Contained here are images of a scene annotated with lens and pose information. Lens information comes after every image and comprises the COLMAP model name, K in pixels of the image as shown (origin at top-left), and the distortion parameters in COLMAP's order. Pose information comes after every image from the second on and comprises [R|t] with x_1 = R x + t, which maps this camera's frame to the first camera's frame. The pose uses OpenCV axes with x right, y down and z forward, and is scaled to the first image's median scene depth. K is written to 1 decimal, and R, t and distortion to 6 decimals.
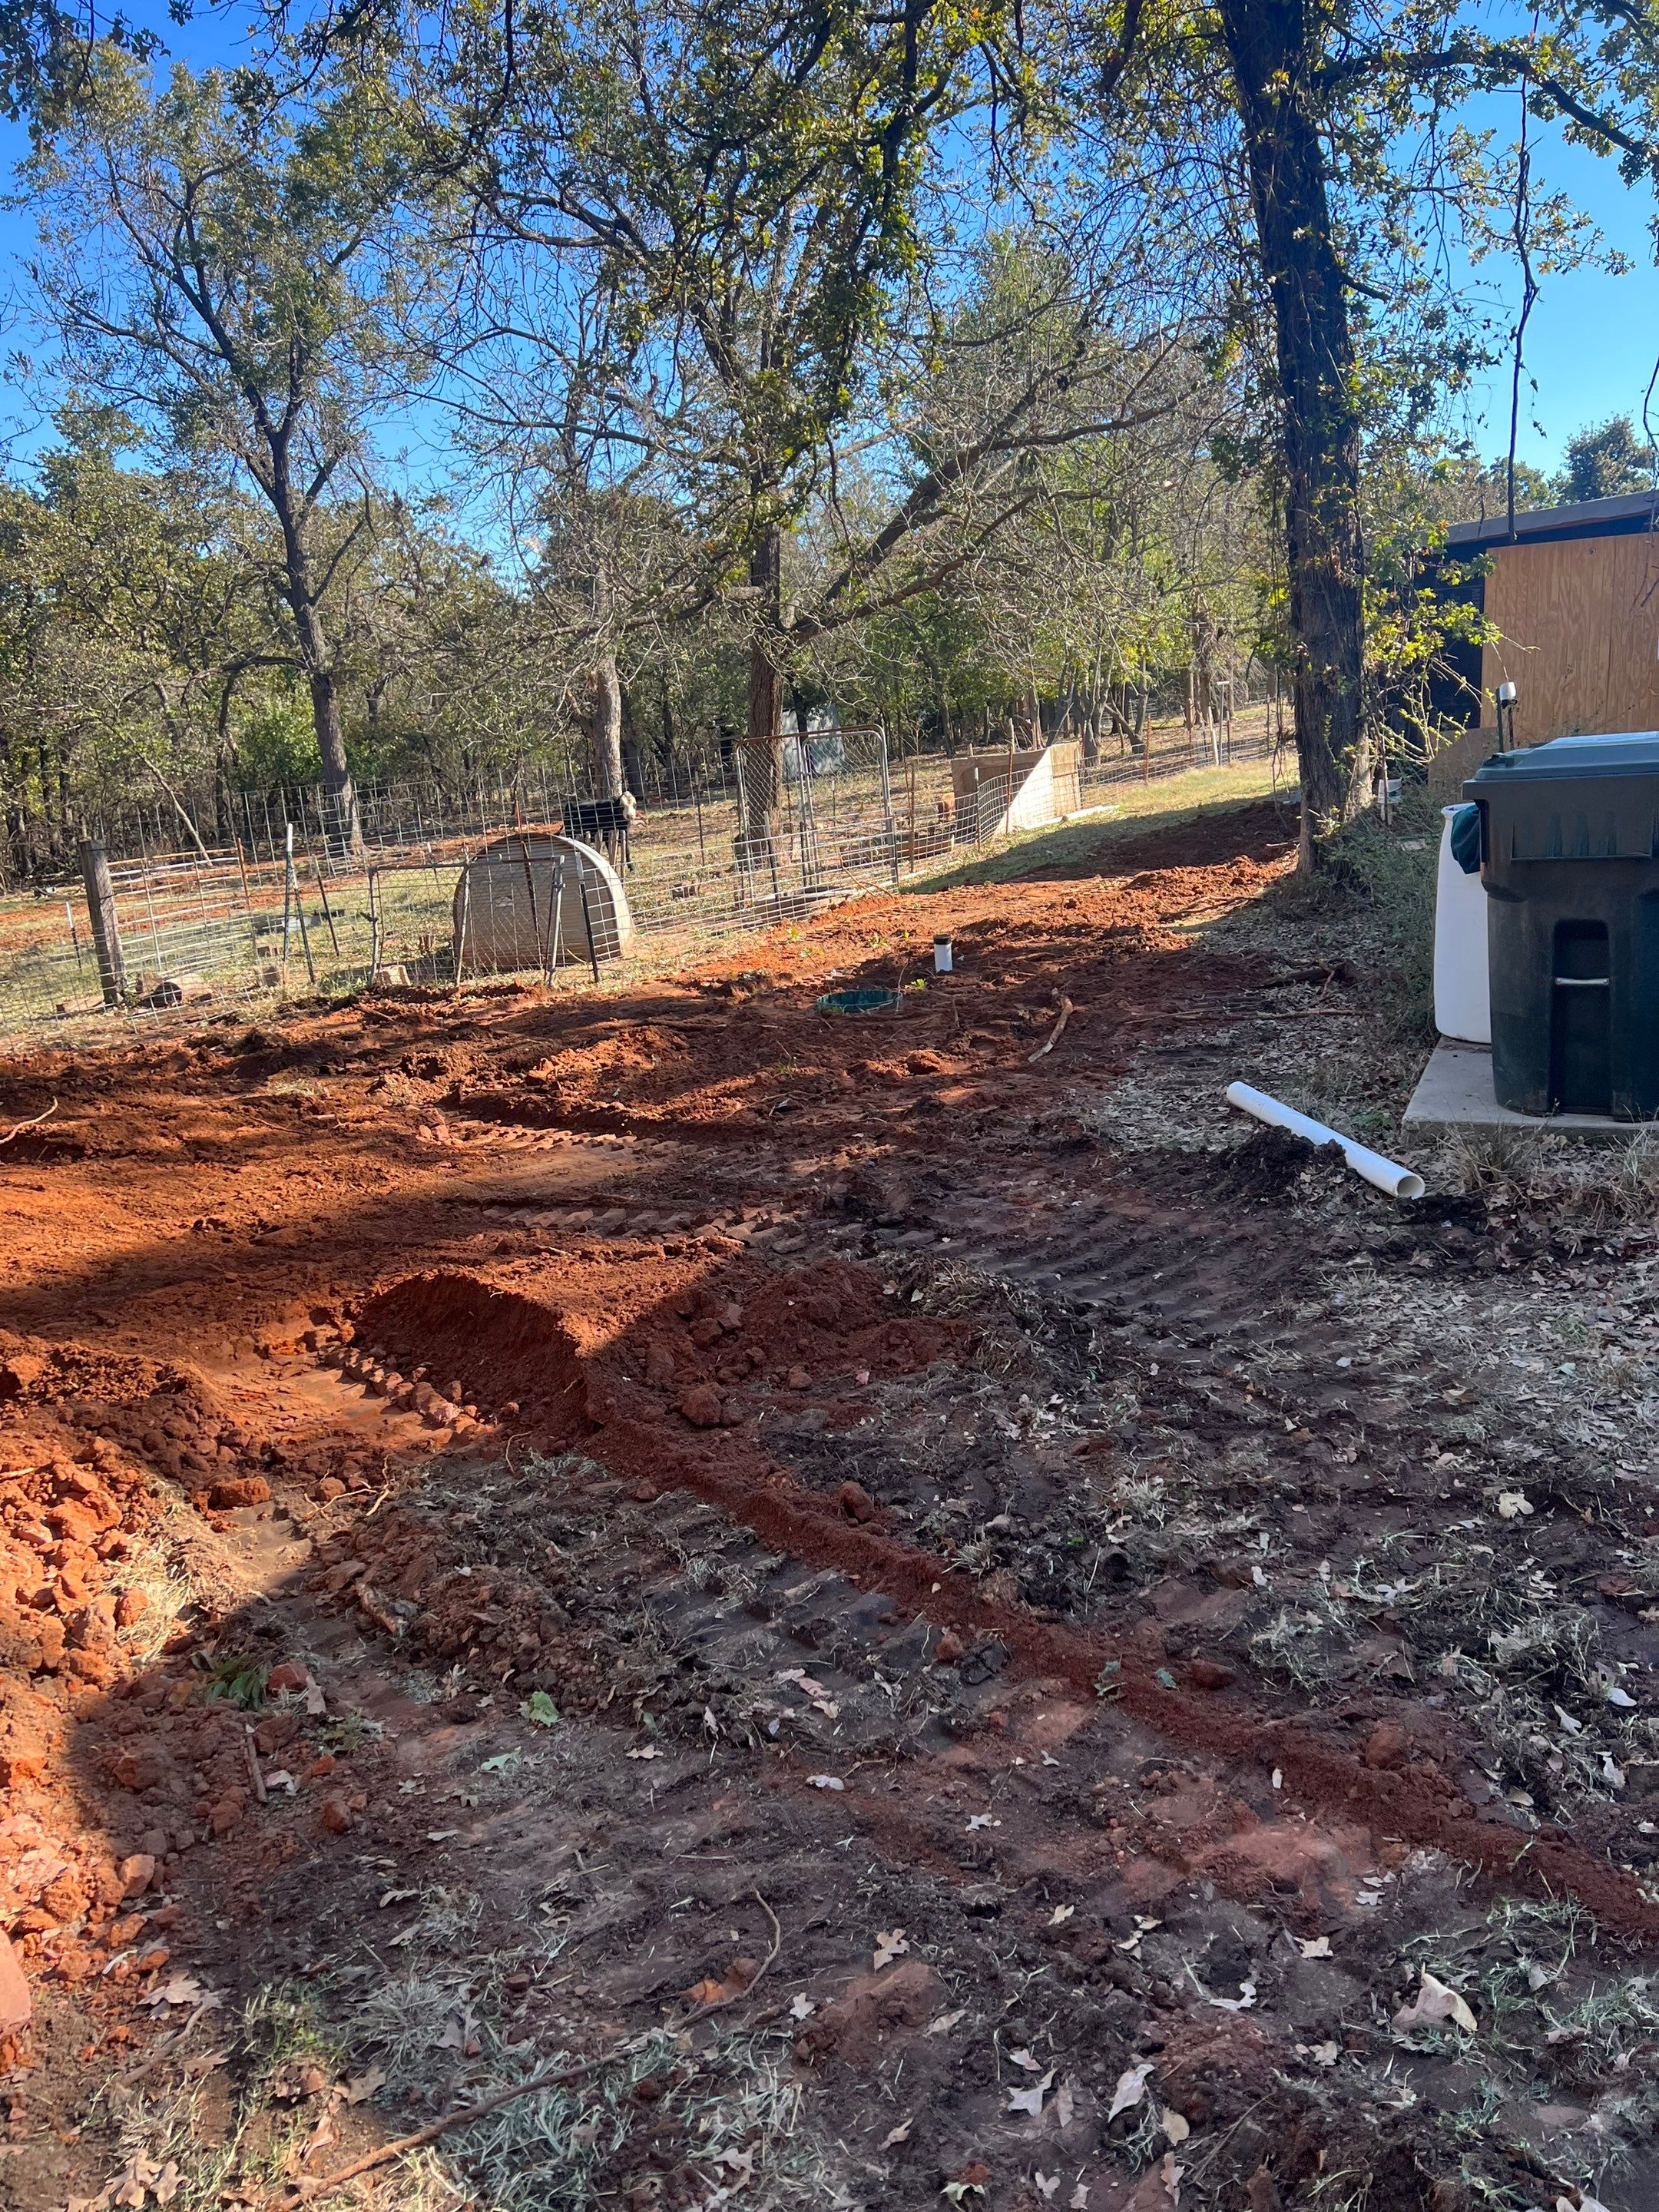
lens RADIAL K [[1587.9, 0, 829.5], [0, 1587.9, 1106.0], [0, 0, 1]] dist [0.007345, -0.029279]
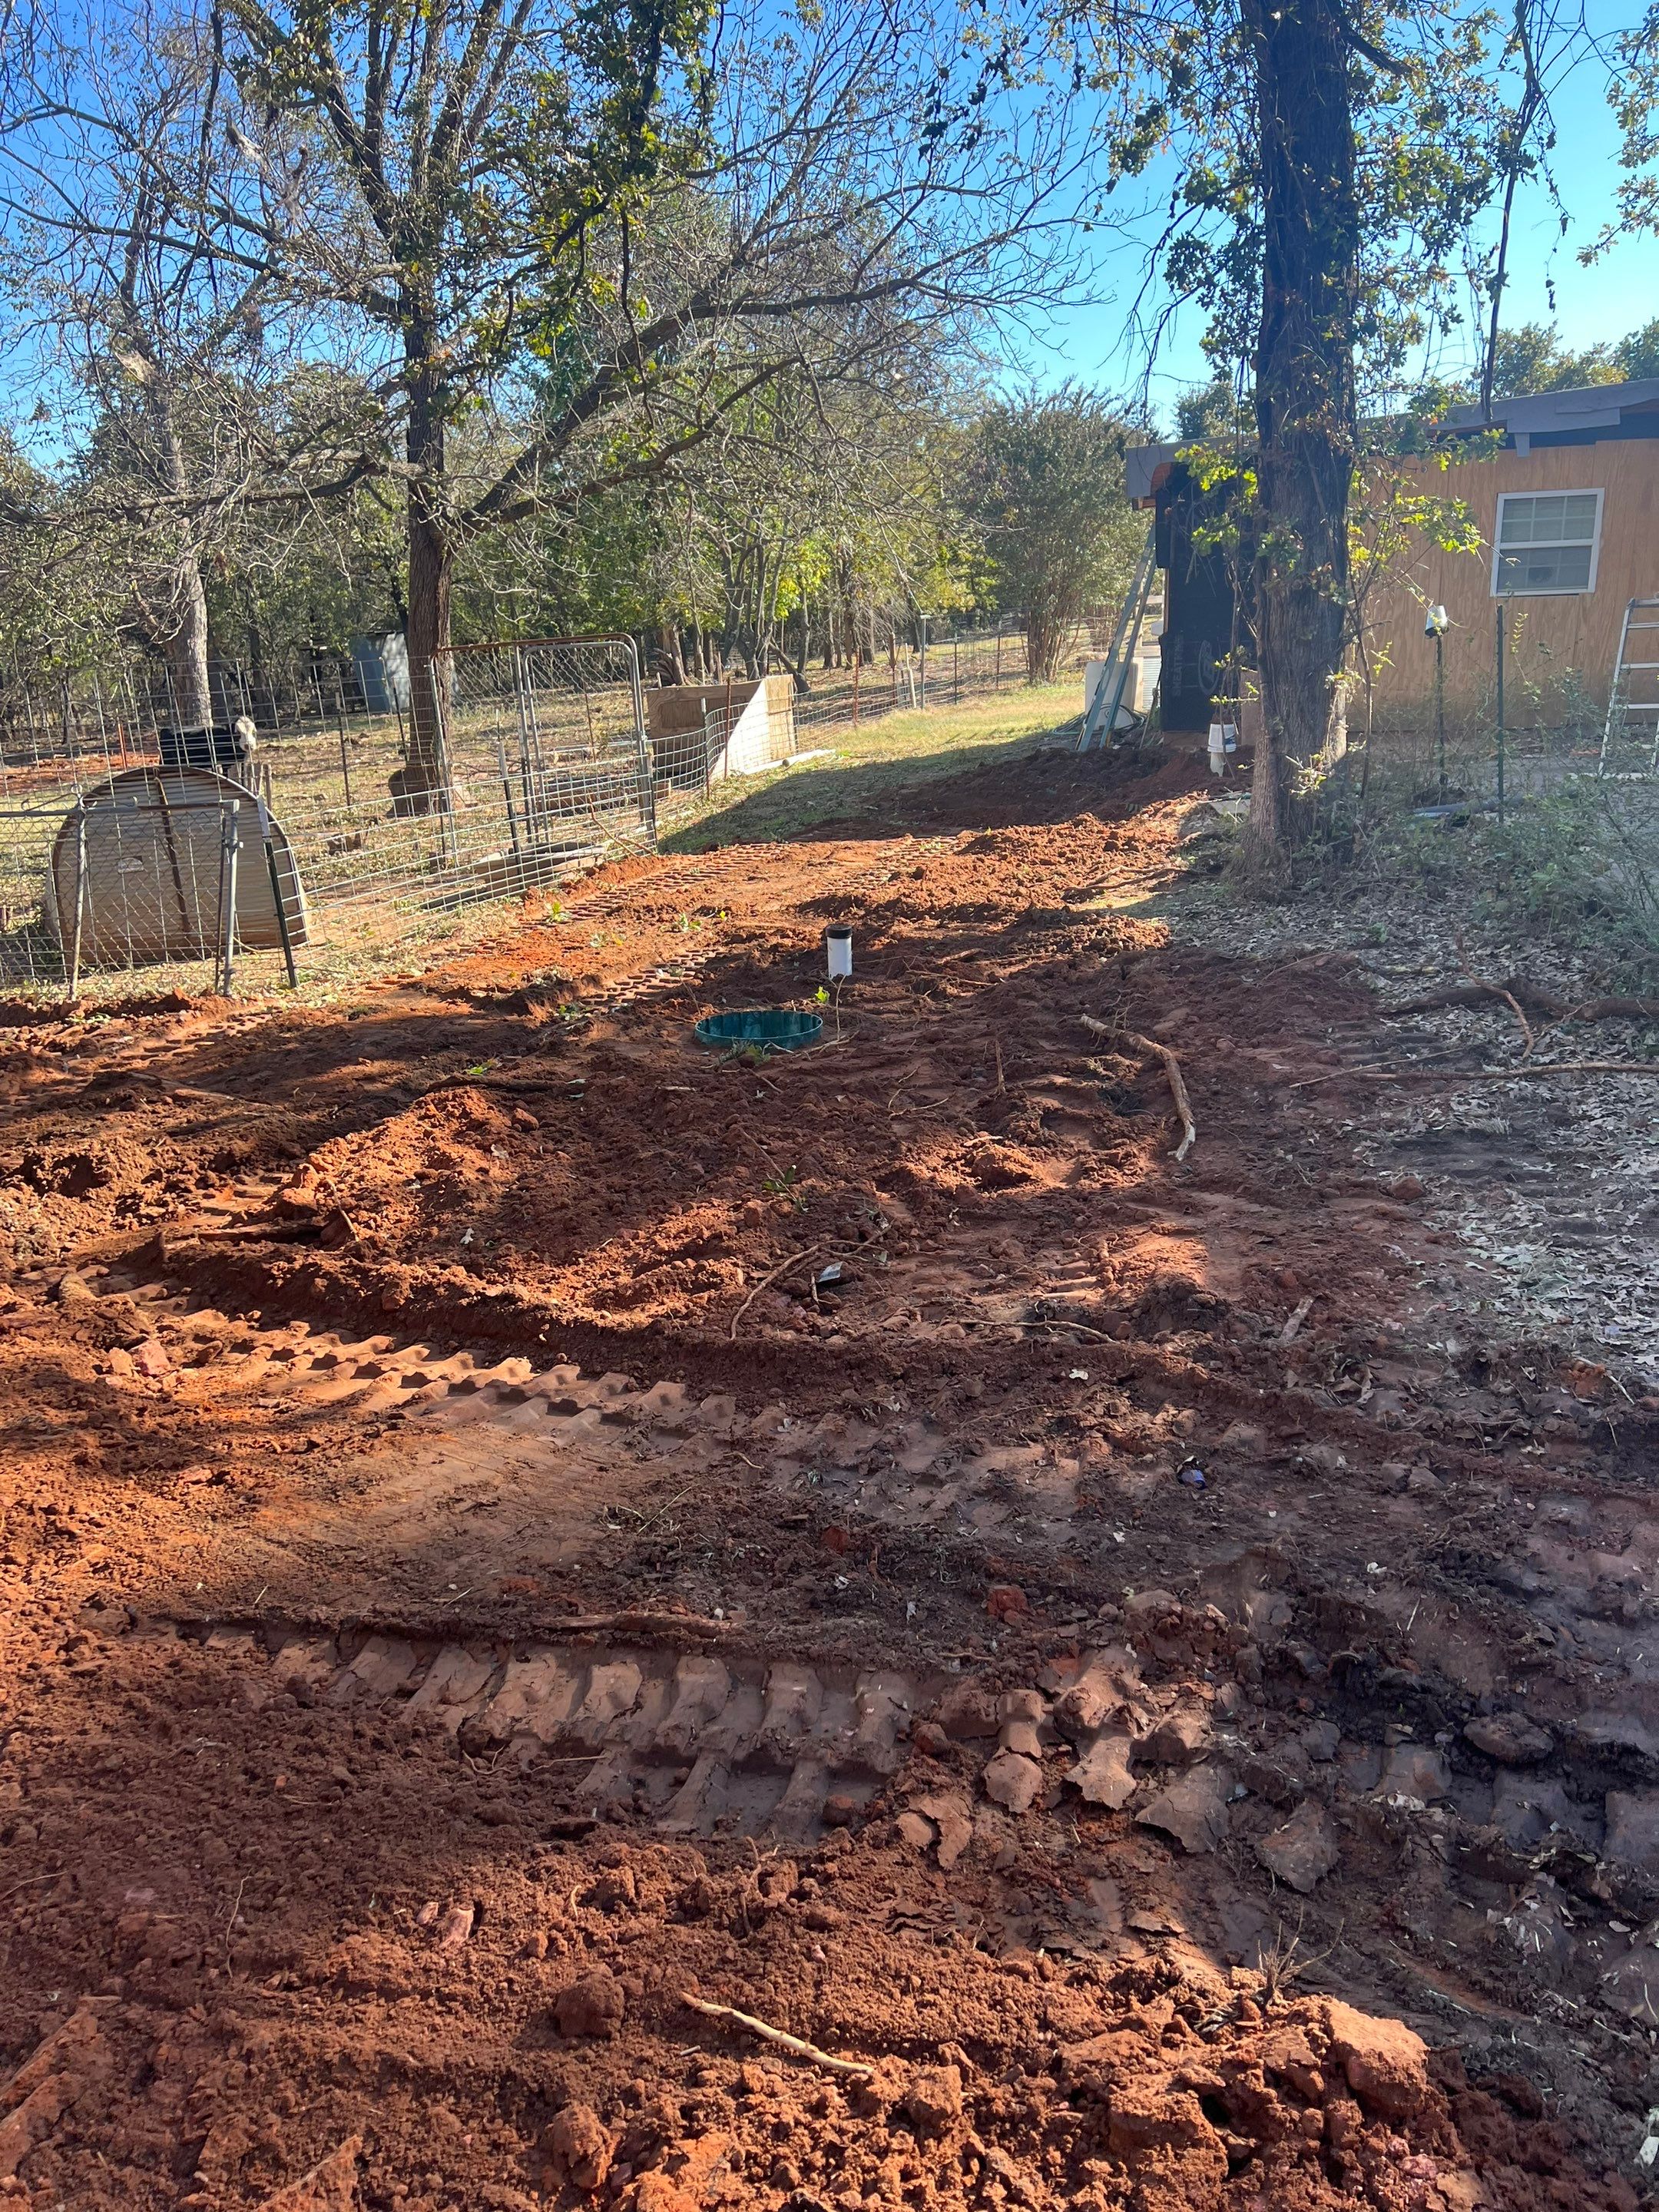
lens RADIAL K [[1587.9, 0, 829.5], [0, 1587.9, 1106.0], [0, 0, 1]] dist [0.007345, -0.029279]
pose [[0.966943, -0.029899, 0.253234, -0.102688], [0.021256, 0.999097, 0.036796, -0.048877], [-0.254105, -0.030196, 0.966705, 0.292673]]
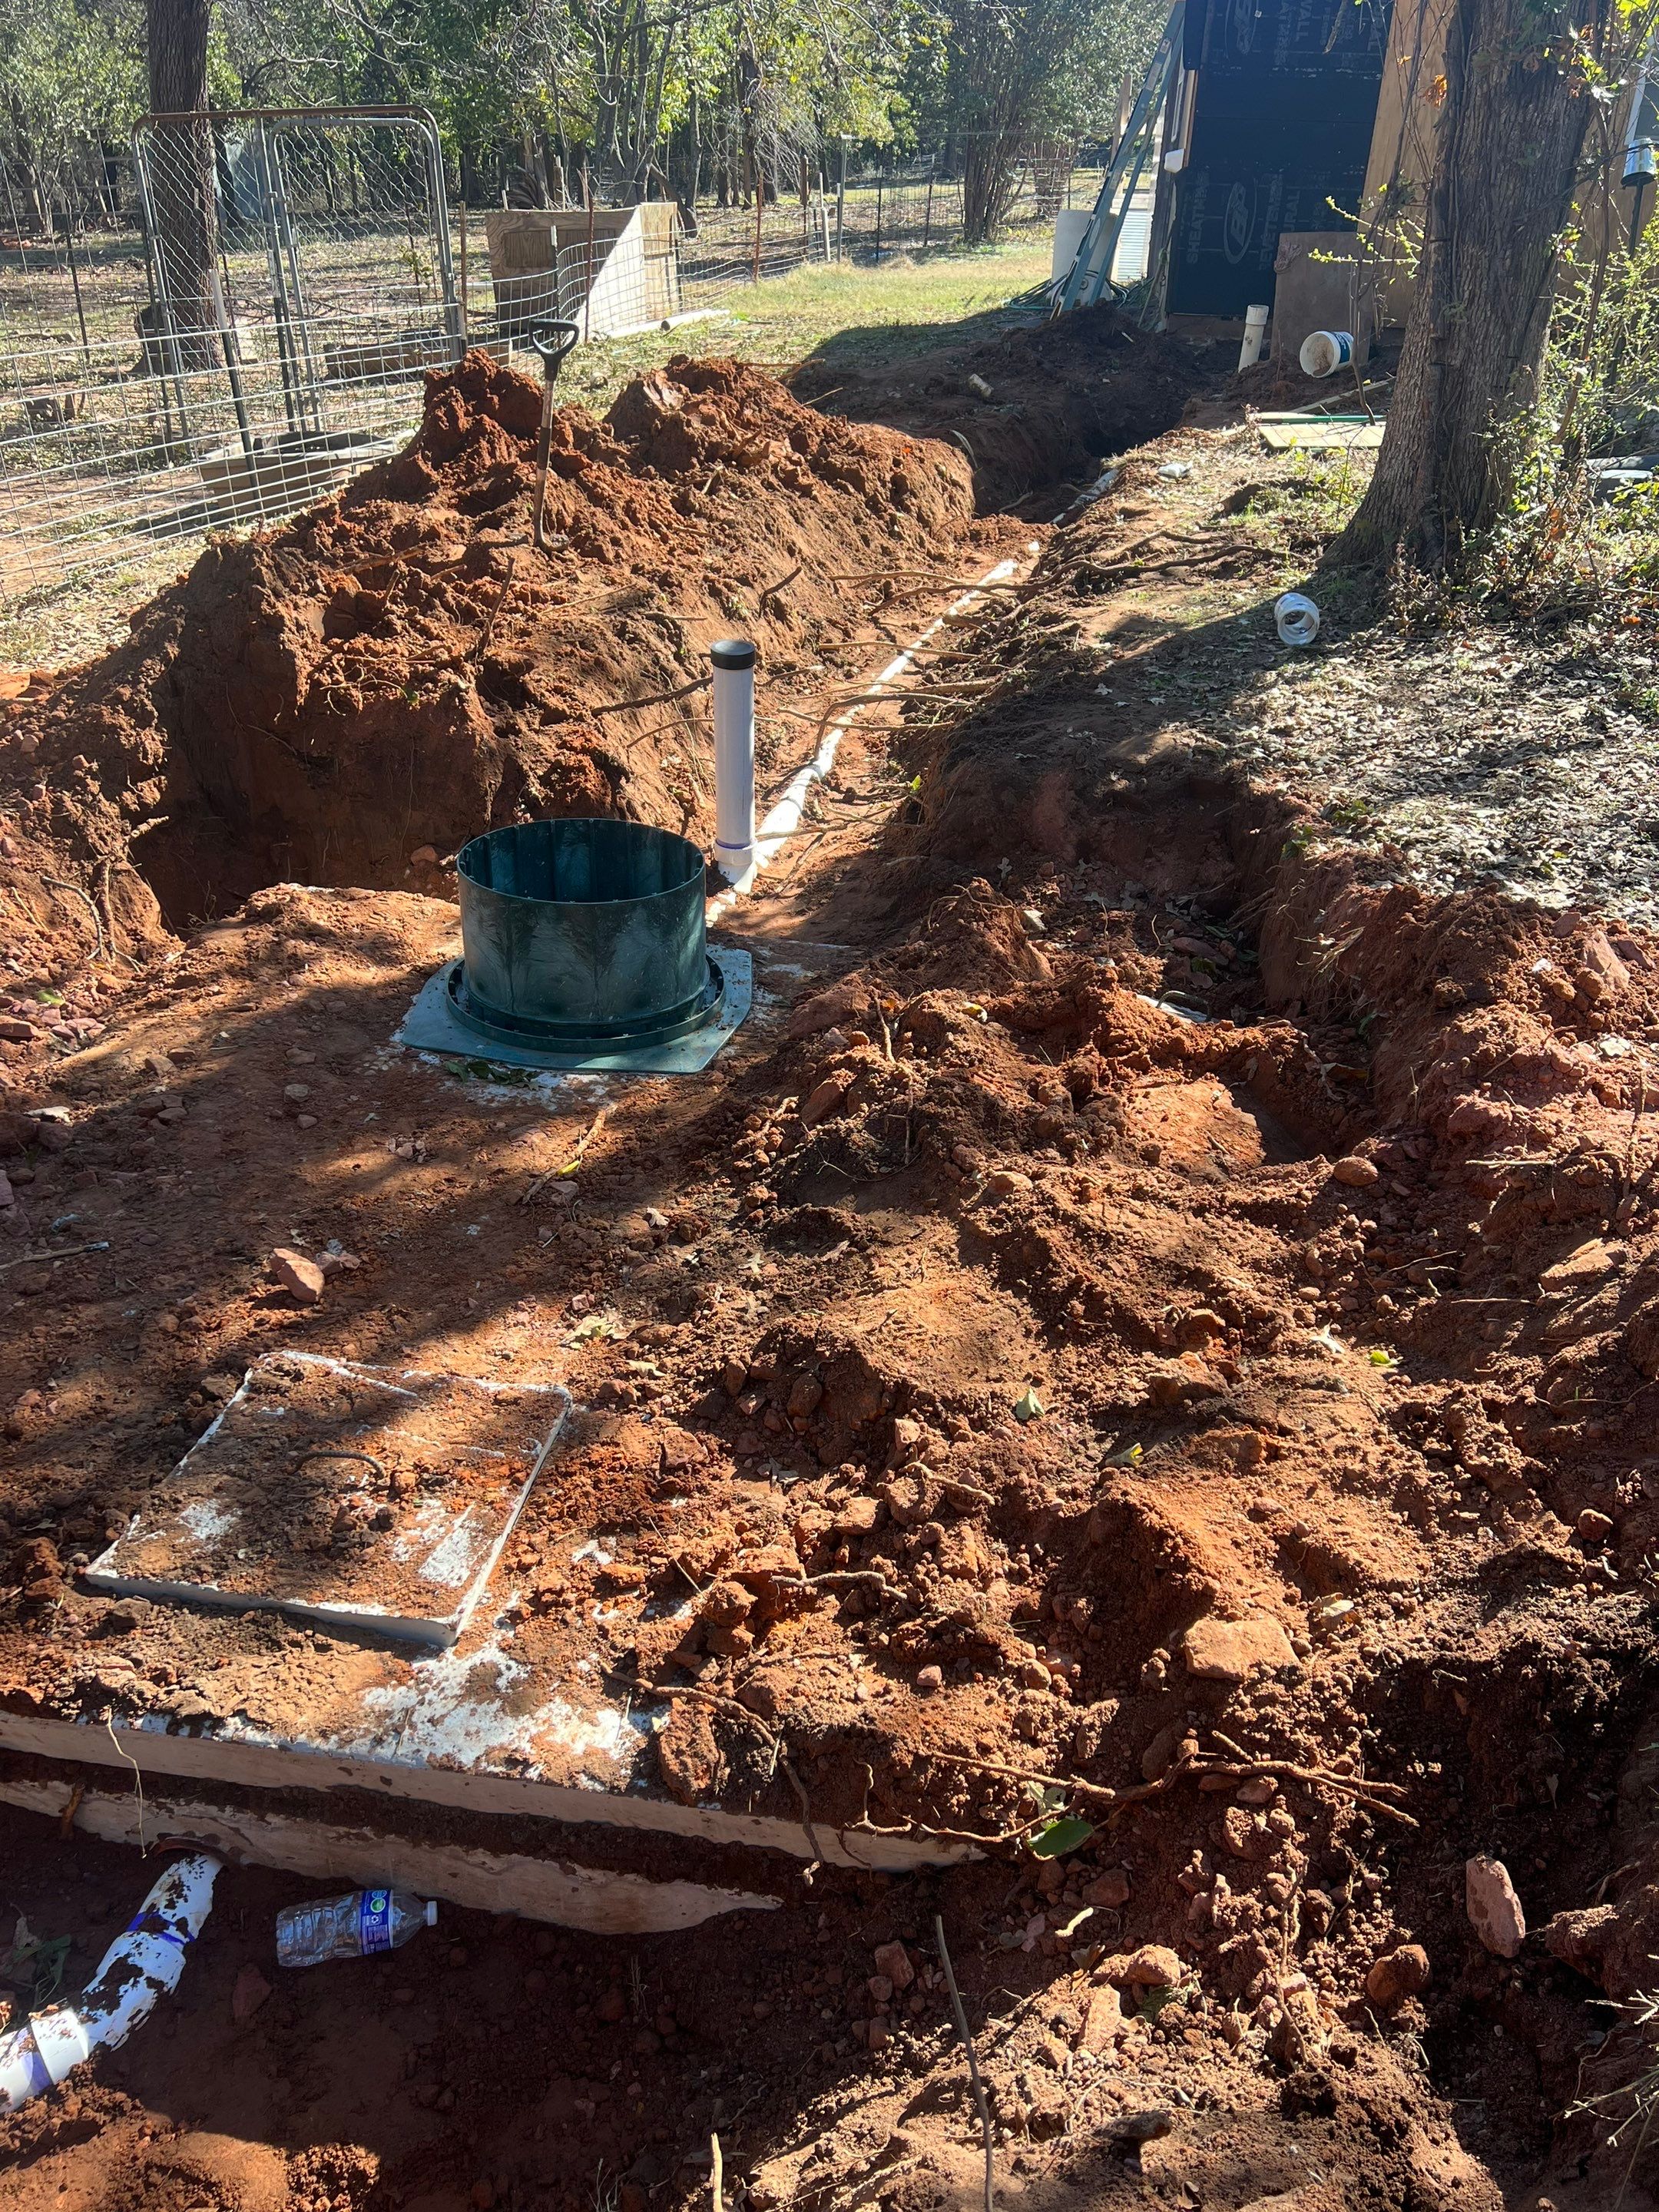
lens RADIAL K [[1587.9, 0, 829.5], [0, 1587.9, 1106.0], [0, 0, 1]] dist [0.007345, -0.029279]
pose [[0.944813, -0.053499, 0.323213, -0.040946], [-0.039241, 0.960992, 0.273776, -0.096302], [-0.325252, -0.271351, 0.905859, 0.529730]]
